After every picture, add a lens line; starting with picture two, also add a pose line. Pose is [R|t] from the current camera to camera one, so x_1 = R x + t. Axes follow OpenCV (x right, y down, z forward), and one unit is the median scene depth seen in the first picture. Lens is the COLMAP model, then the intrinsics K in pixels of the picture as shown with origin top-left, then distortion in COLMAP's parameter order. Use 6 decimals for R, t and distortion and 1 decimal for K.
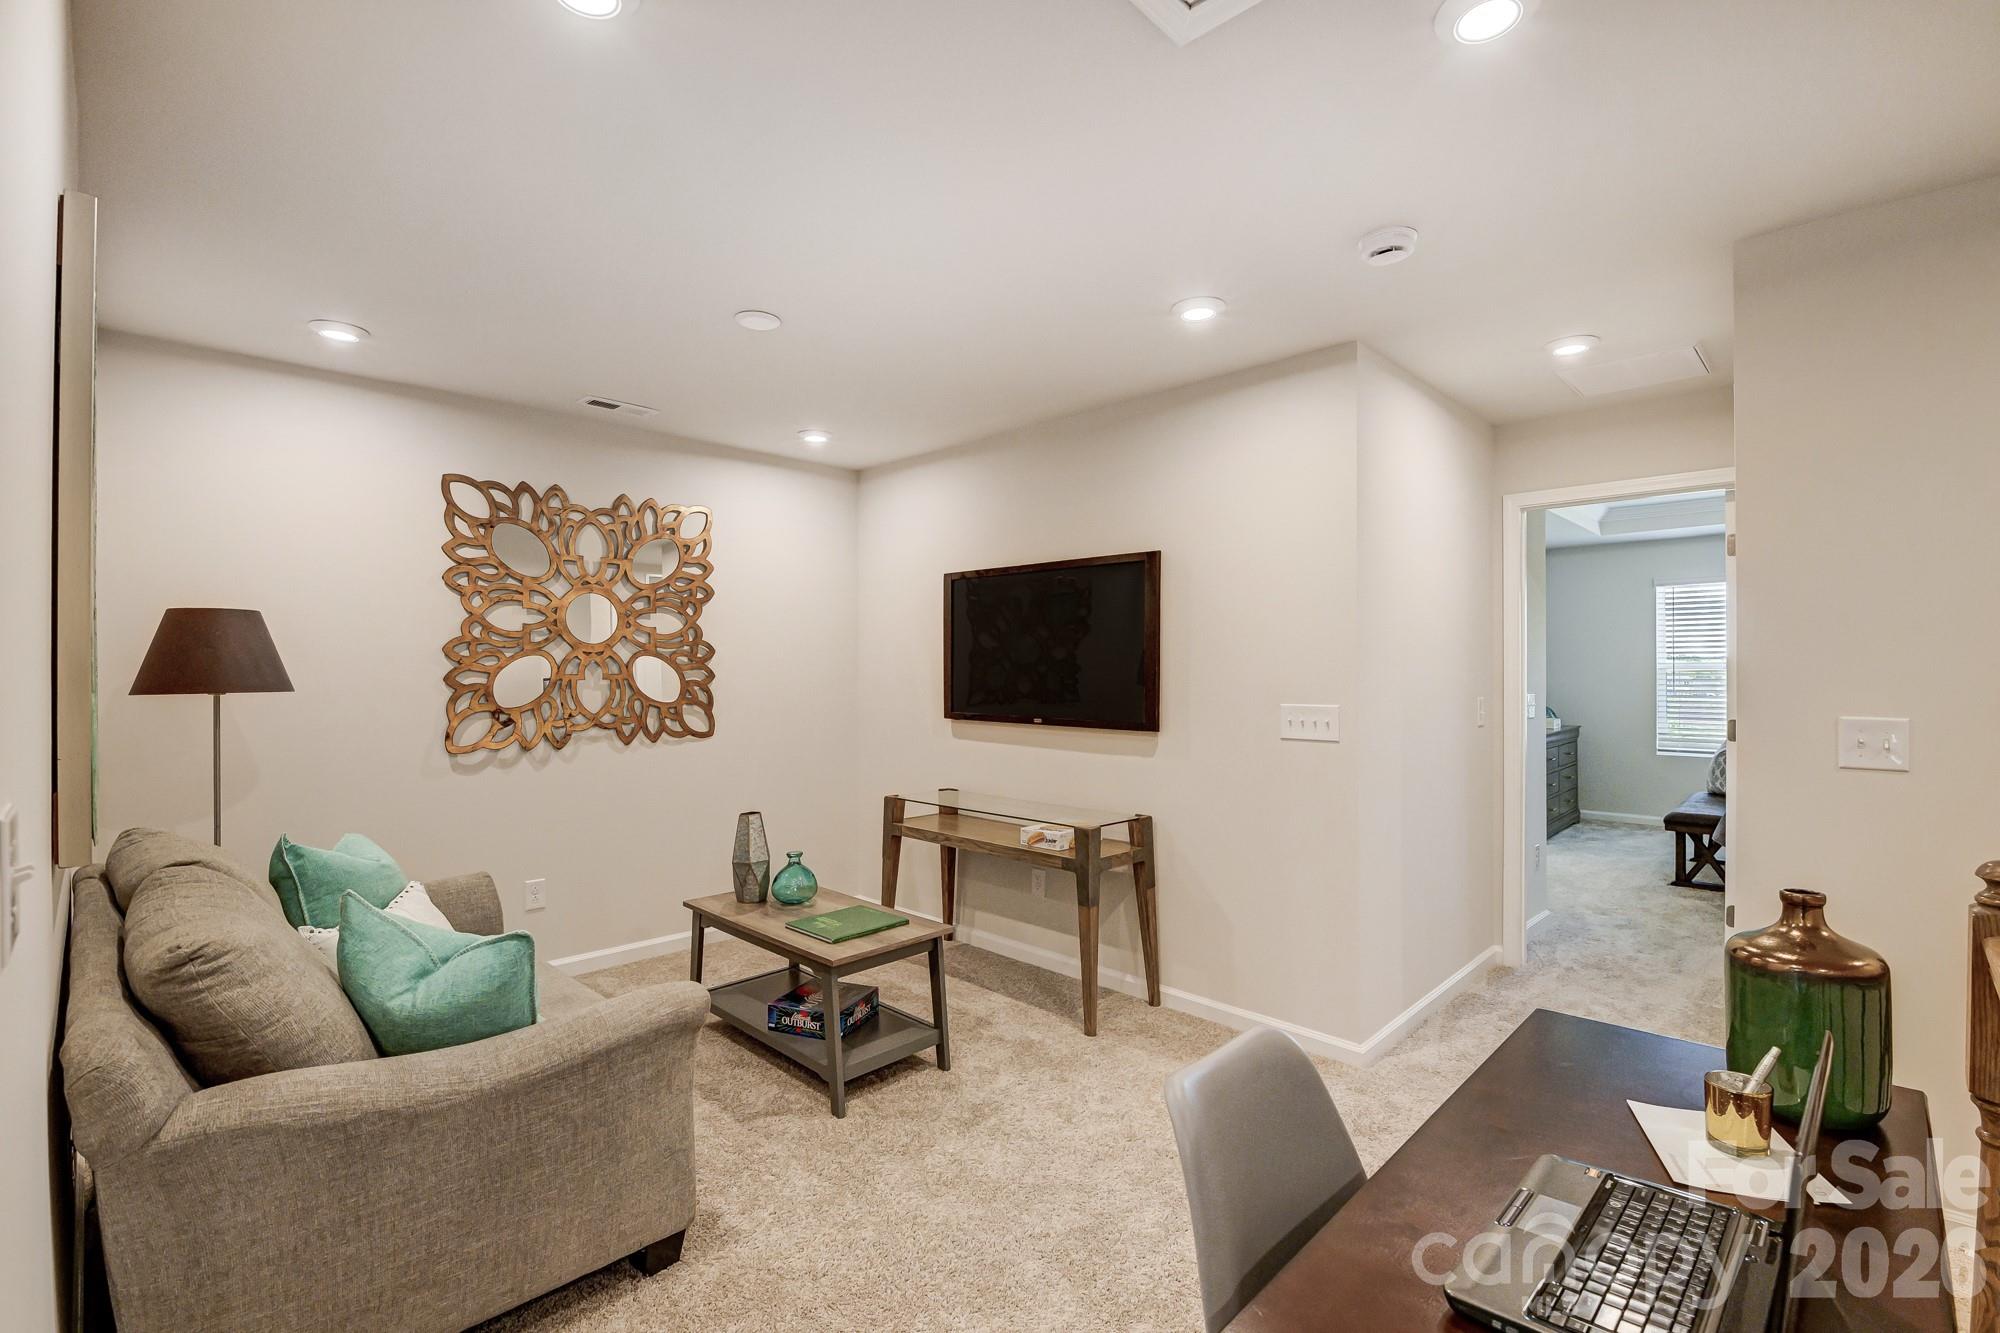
lens RADIAL K [[886.5, 0, 1007.9], [0, 886.5, 670.0], [0, 0, 1]] dist [0.000099, -0.009487]
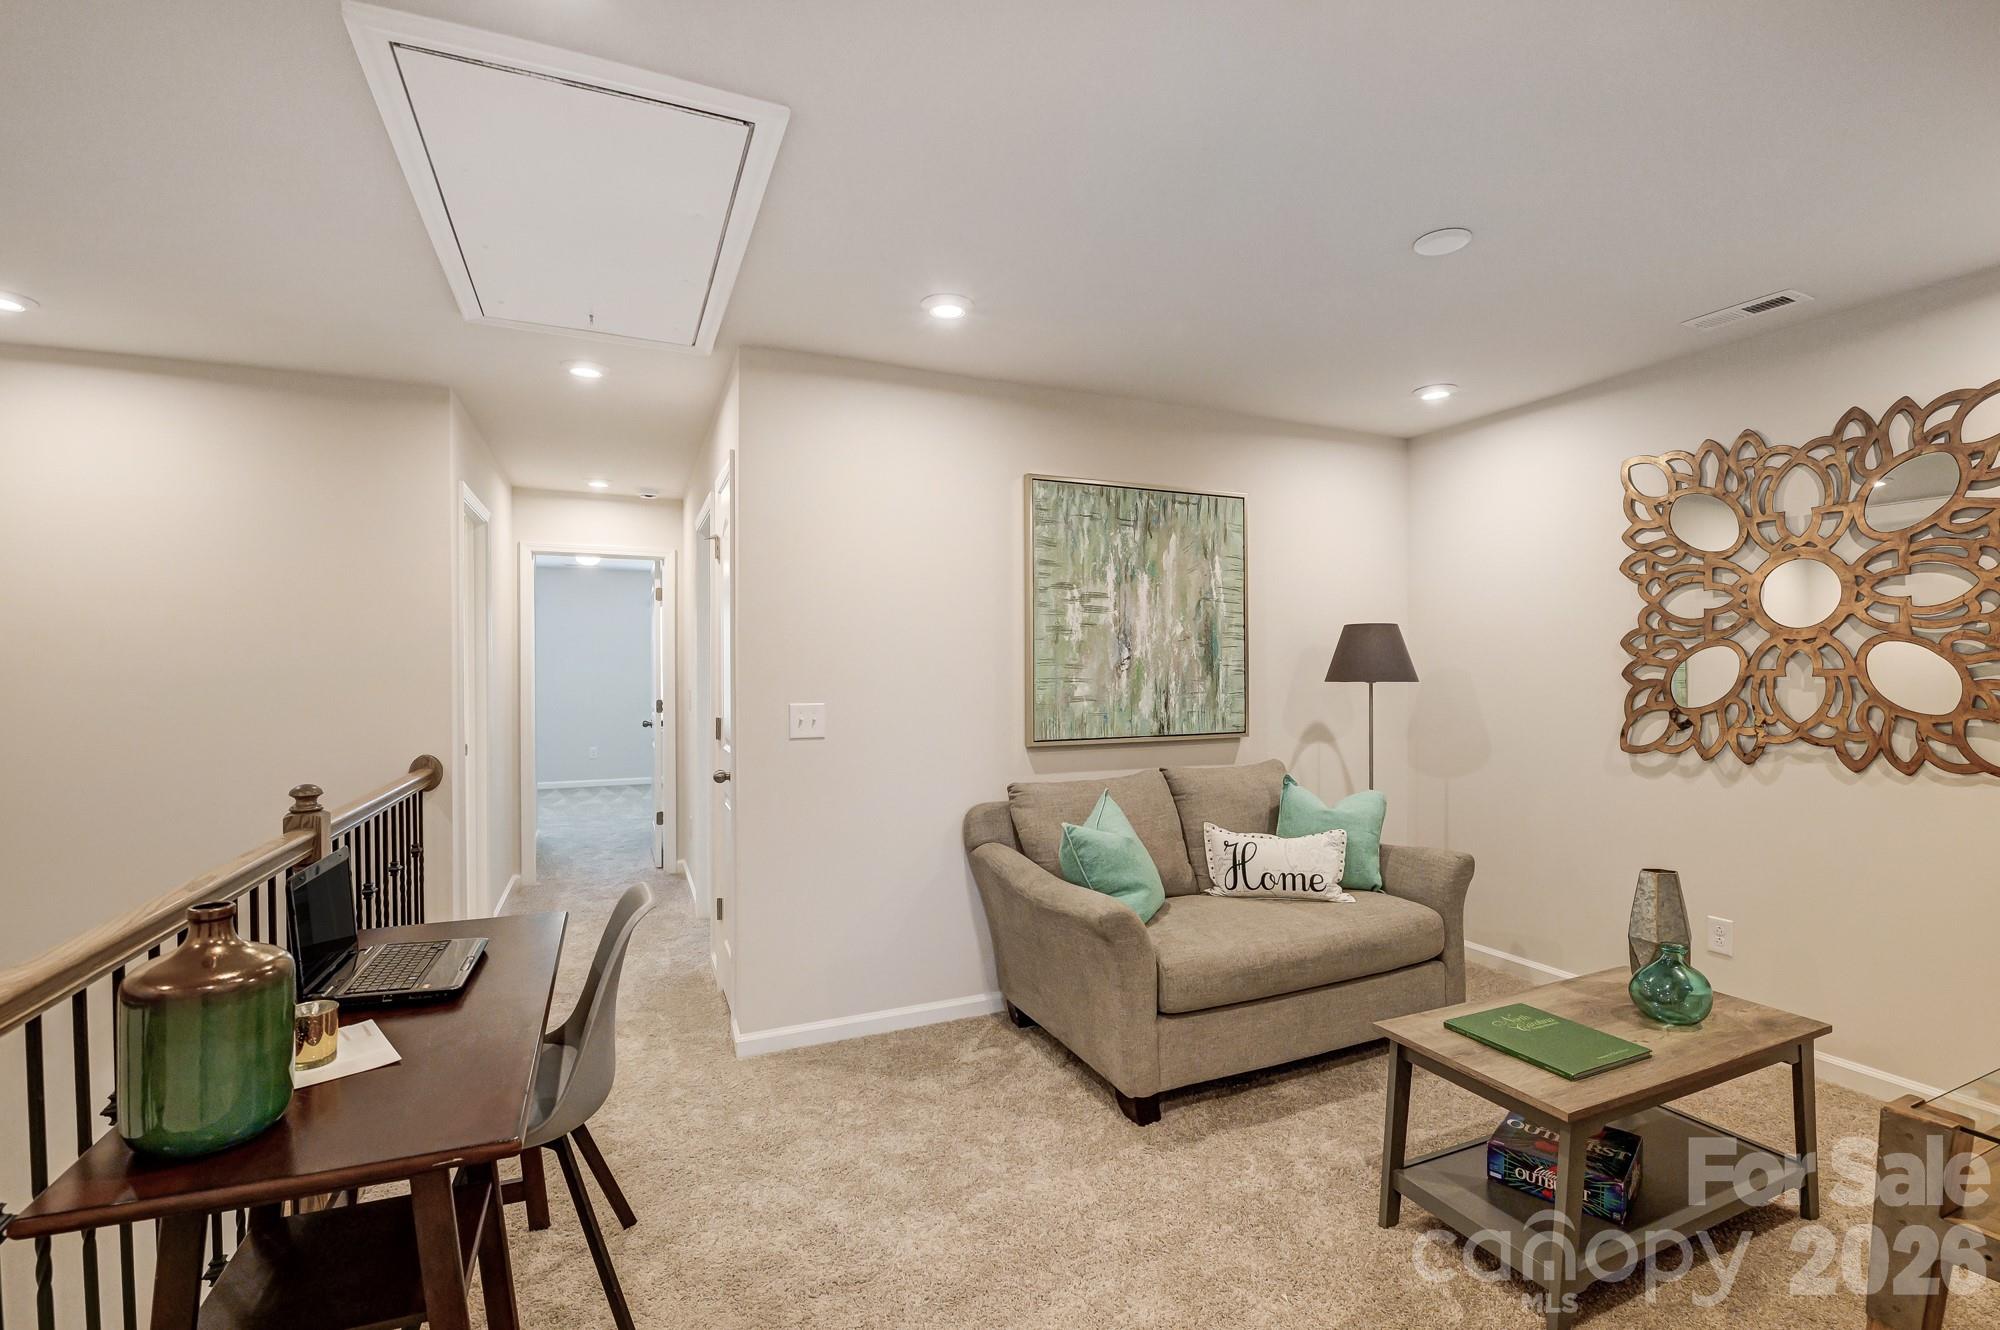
lens RADIAL K [[886.5, 0, 1007.9], [0, 886.5, 668.5], [0, 0, 1]] dist [0.000099, -0.009487]
pose [[-0.373950, 0.004035, -0.927440, 0.470432], [0.005271, 0.999984, 0.002226, -0.000906], [0.927434, -0.004056, -0.373966, 0.684976]]
